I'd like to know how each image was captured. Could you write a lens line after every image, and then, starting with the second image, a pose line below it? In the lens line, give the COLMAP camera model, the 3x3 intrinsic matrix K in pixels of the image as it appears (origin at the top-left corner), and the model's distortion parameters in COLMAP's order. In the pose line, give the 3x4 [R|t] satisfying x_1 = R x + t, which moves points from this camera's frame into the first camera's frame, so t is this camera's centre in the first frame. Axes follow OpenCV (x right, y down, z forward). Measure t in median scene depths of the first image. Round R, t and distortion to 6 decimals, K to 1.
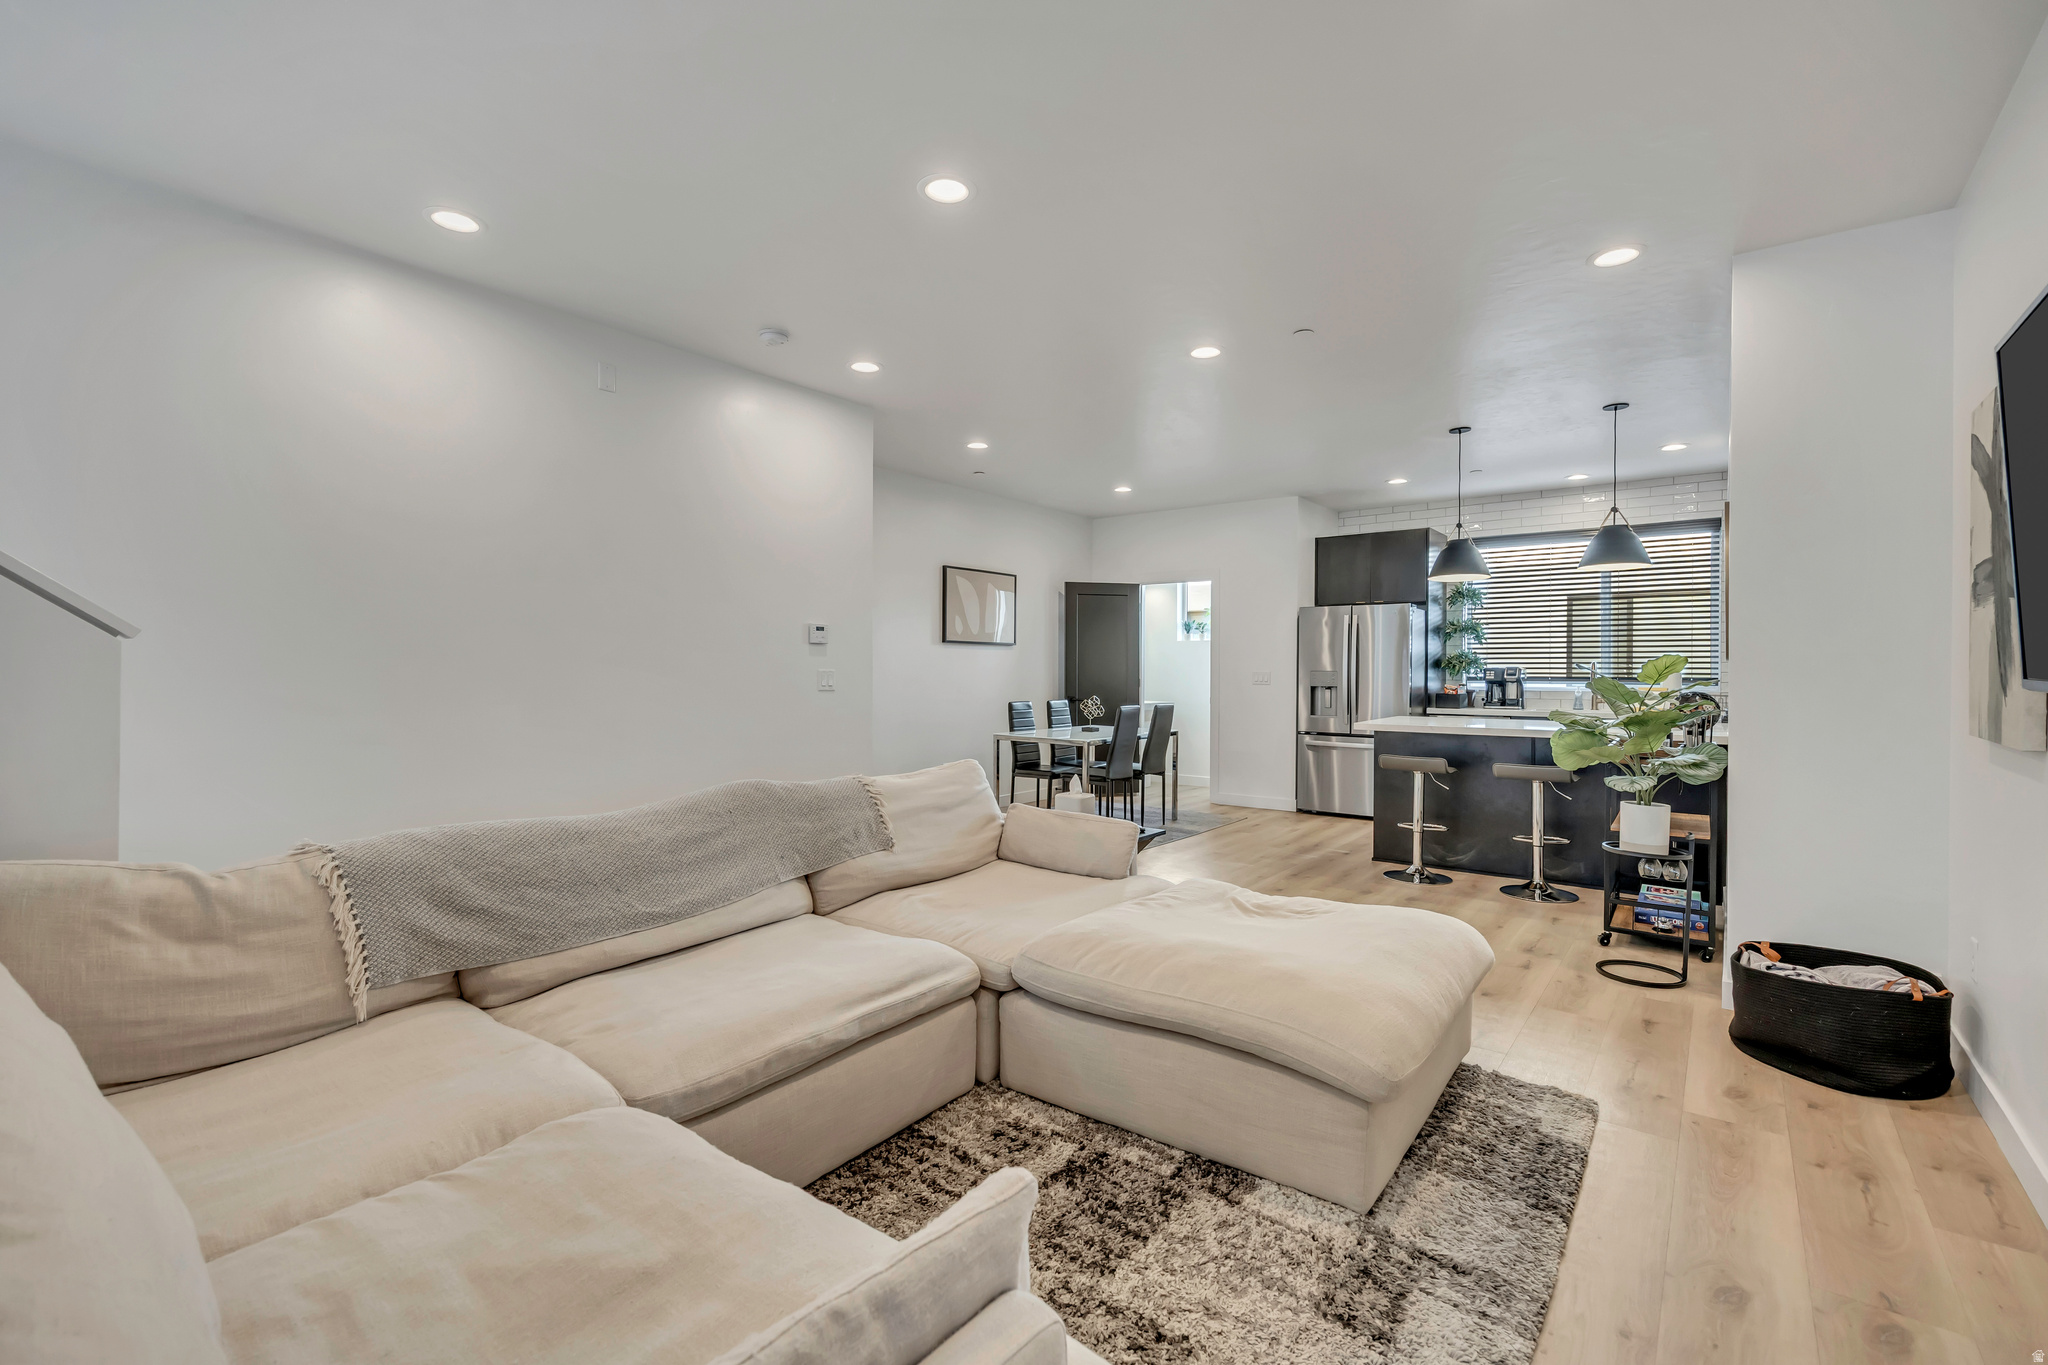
lens RADIAL K [[886.1, 0, 1027.8], [0, 886.1, 663.4], [0, 0, 1]] dist [0.000207, 0.000277]
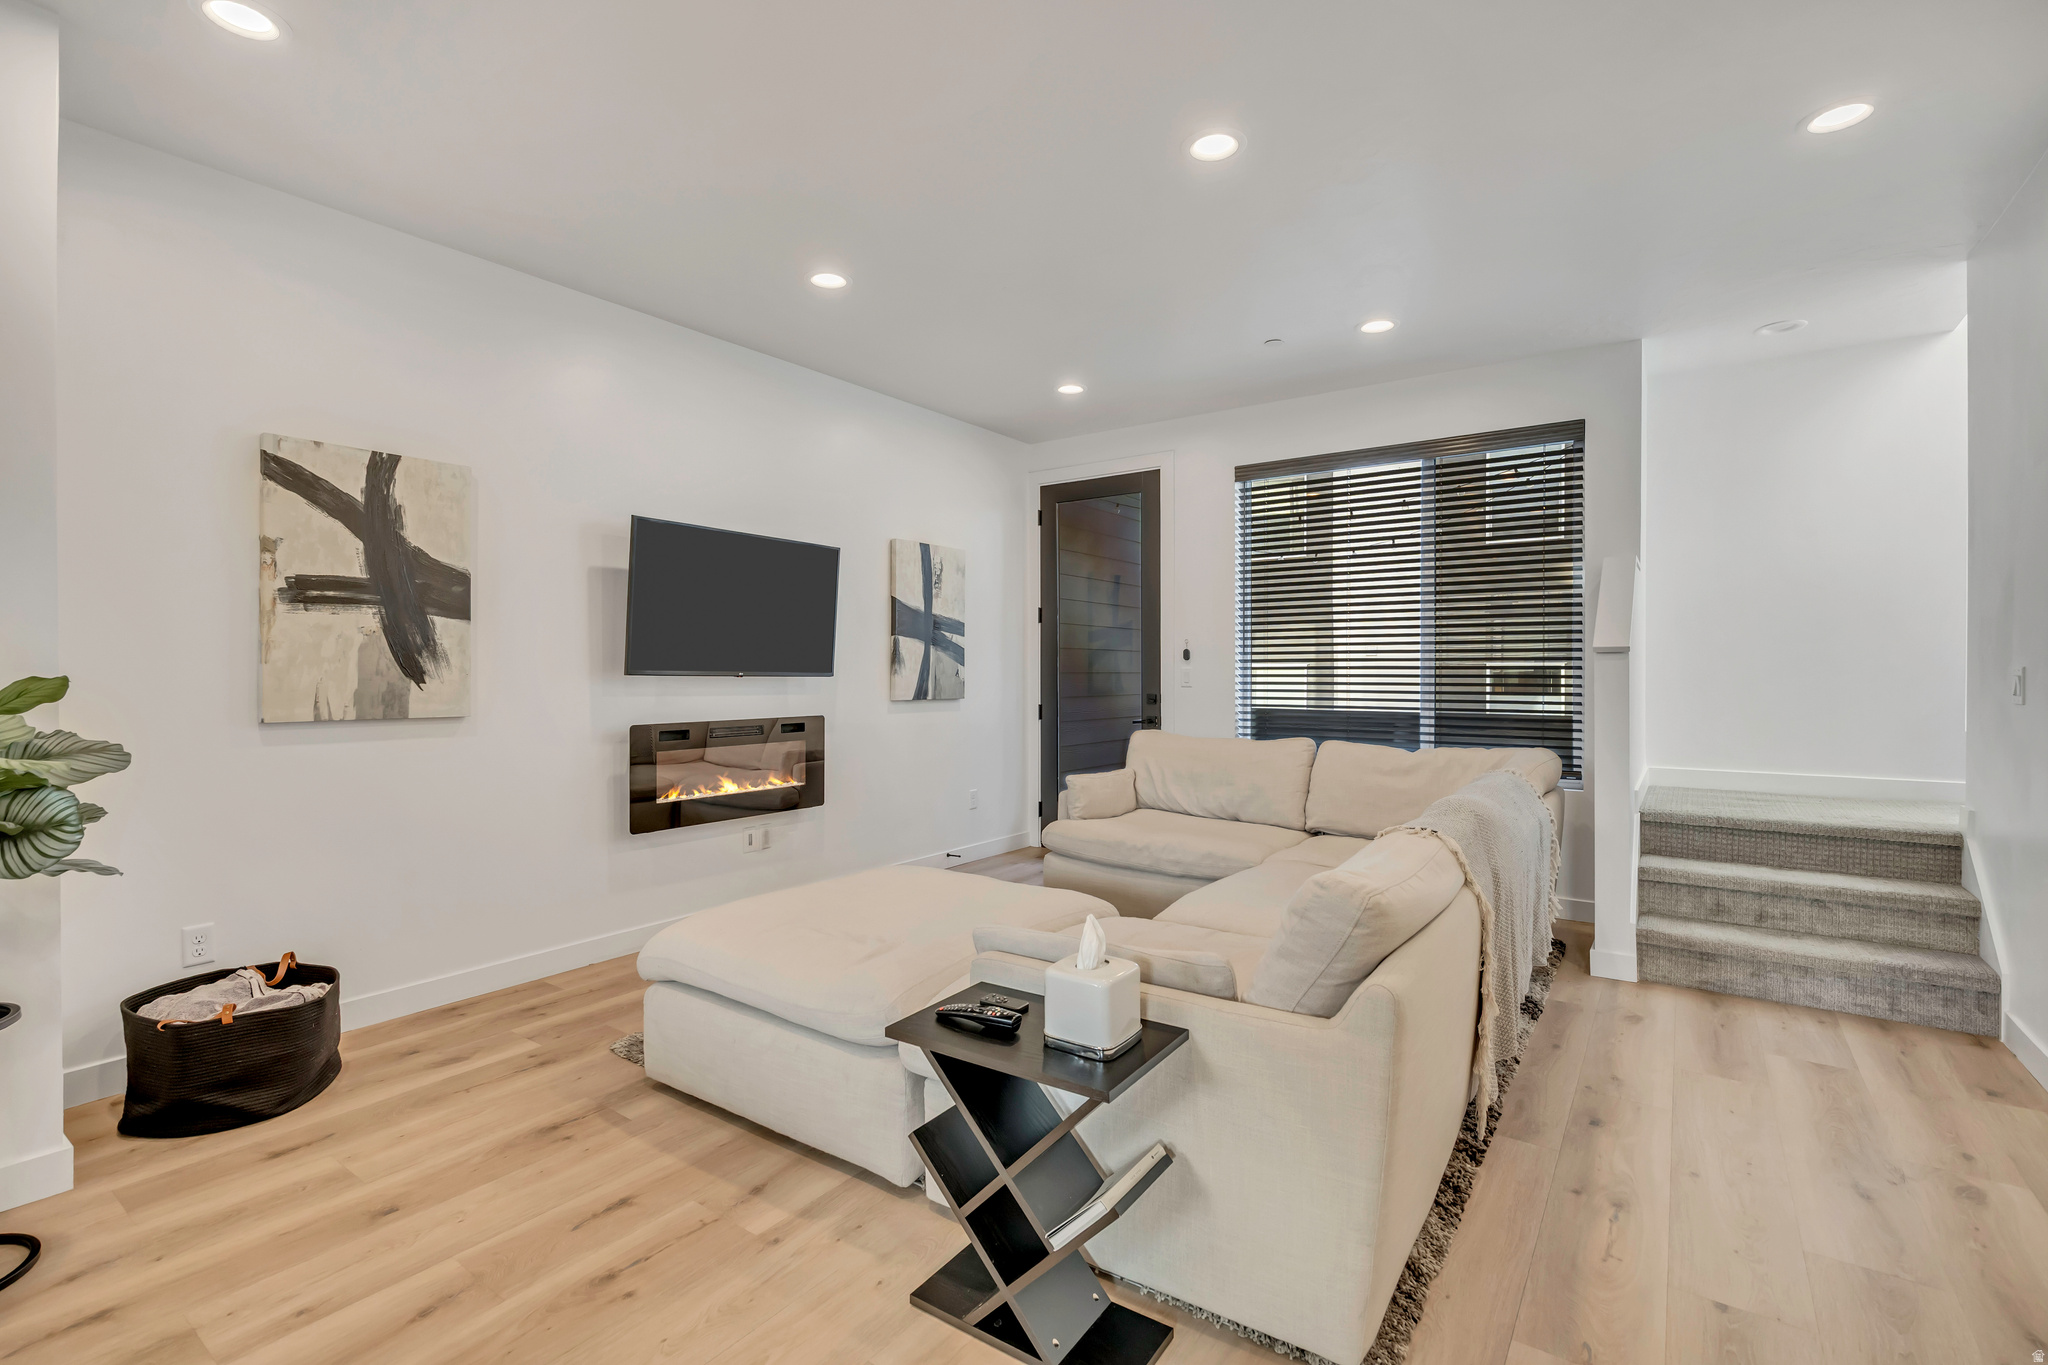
lens RADIAL K [[904.8, 0, 1024.0], [0, 904.8, 682.5], [0, 0, 1]] dist [-0.000669, 0.000107]
pose [[-0.998812, -0.006367, -0.048310, 0.130371], [-0.006362, 0.999980, -0.000254, 0.021760], [0.048310, 0.000054, -0.998832, 1.610384]]
